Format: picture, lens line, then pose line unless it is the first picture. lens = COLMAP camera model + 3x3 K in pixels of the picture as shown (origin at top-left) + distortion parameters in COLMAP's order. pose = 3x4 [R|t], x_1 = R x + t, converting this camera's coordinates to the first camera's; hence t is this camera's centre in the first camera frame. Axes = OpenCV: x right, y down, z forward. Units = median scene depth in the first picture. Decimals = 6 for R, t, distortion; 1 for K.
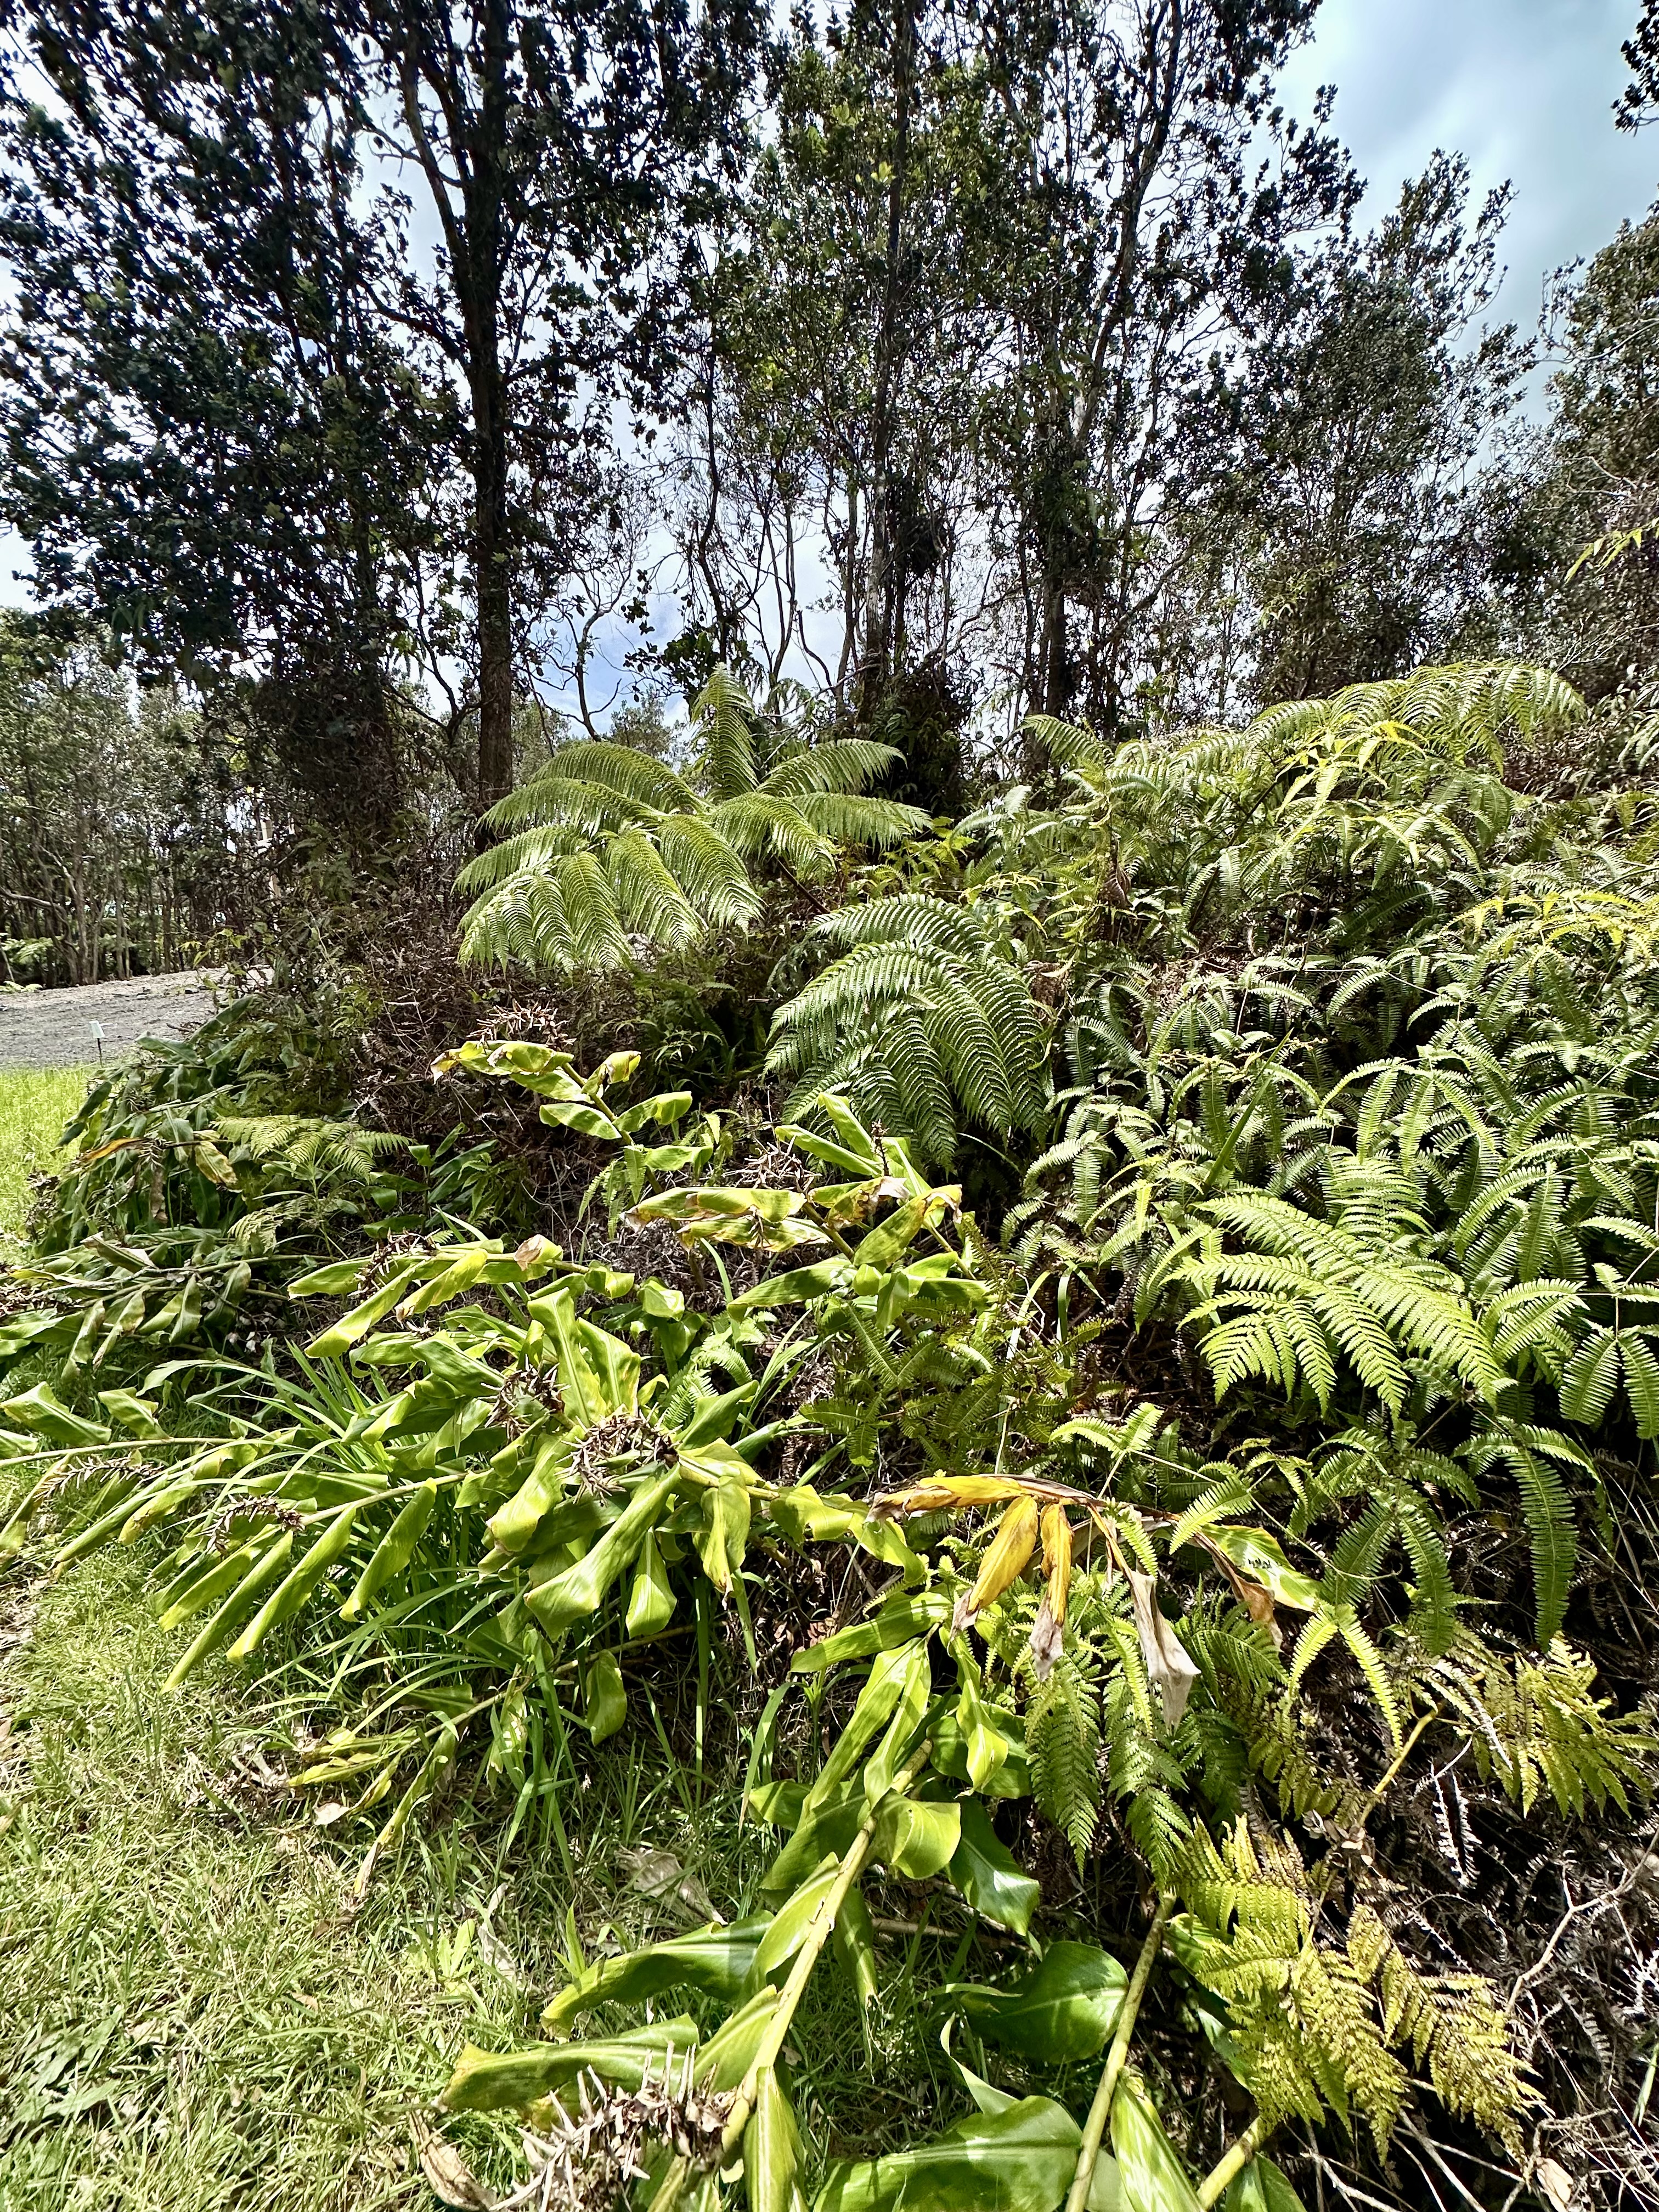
lens RADIAL K [[883.8, 0, 823.6], [0, 883.8, 1101.9], [0, 0, 1]] dist [-0.001779, 0.000196]
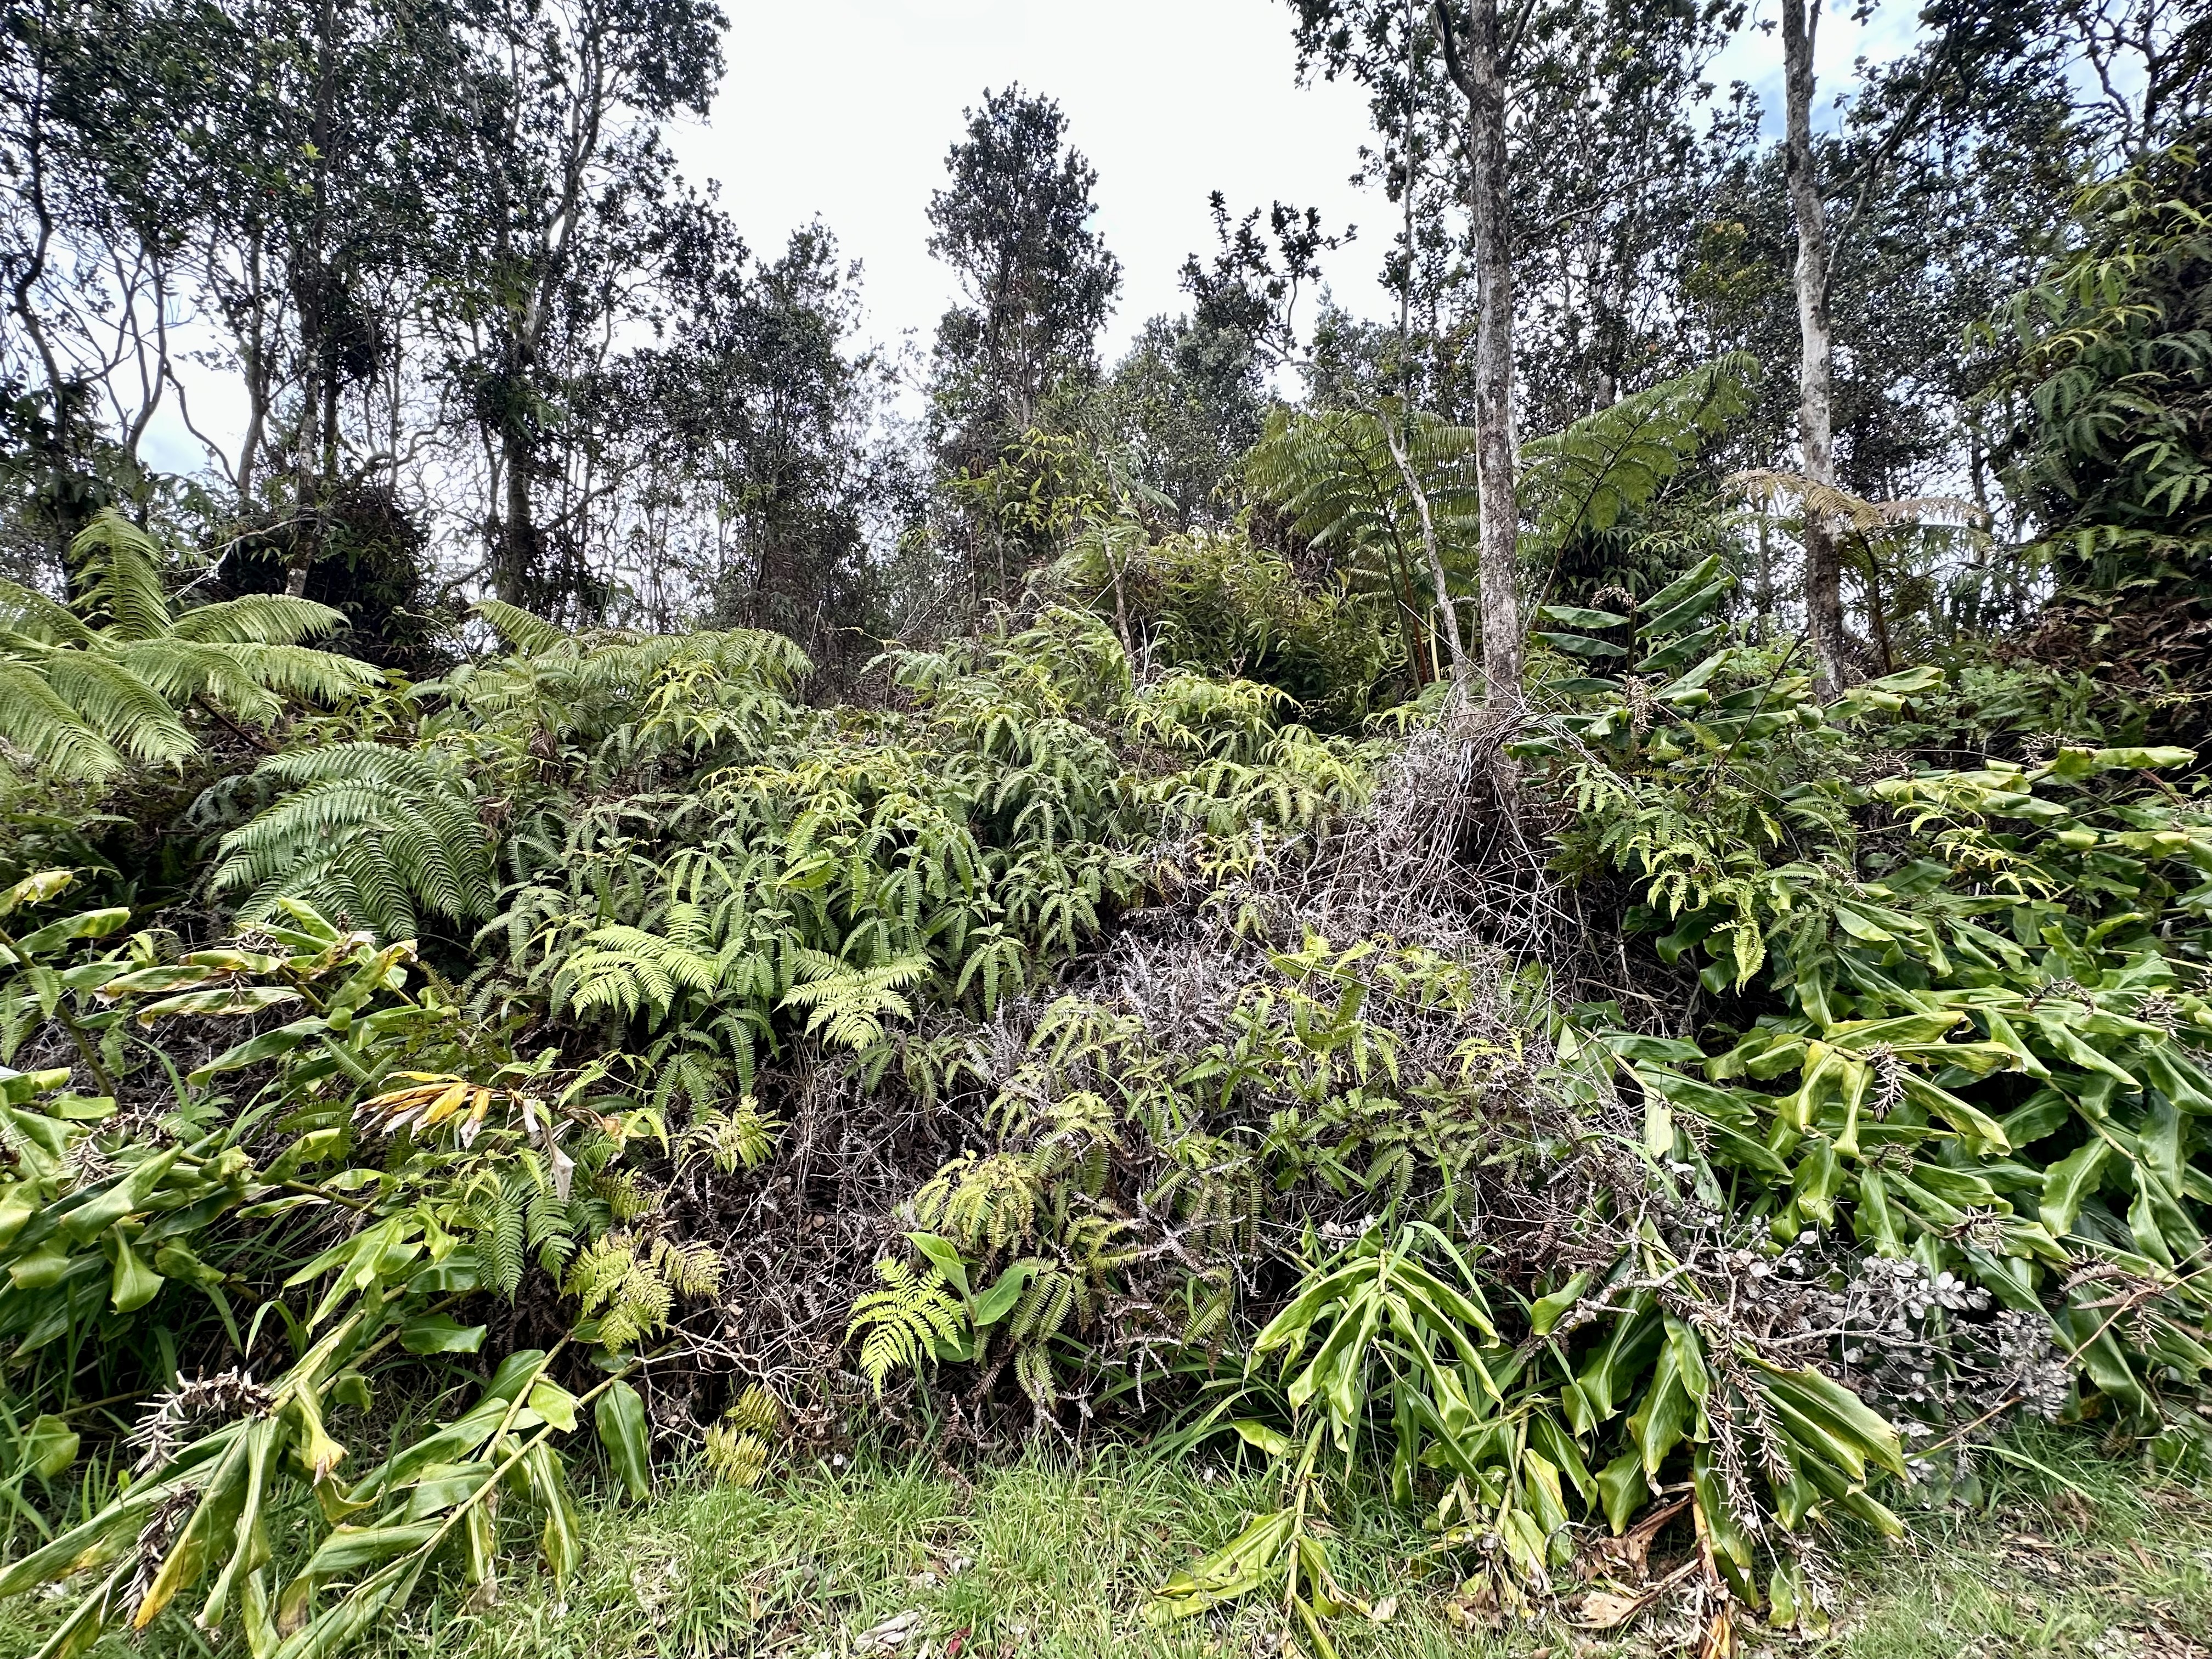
lens RADIAL K [[946.0, 0, 1108.9], [0, 946.0, 829.7], [0, 0, 1]] dist [-0.000197, -0.000216]
pose [[0.718308, -0.018874, 0.695469, -0.086348], [0.101422, 0.991794, -0.077836, 0.109858], [-0.688293, 0.126446, 0.714328, -0.737234]]
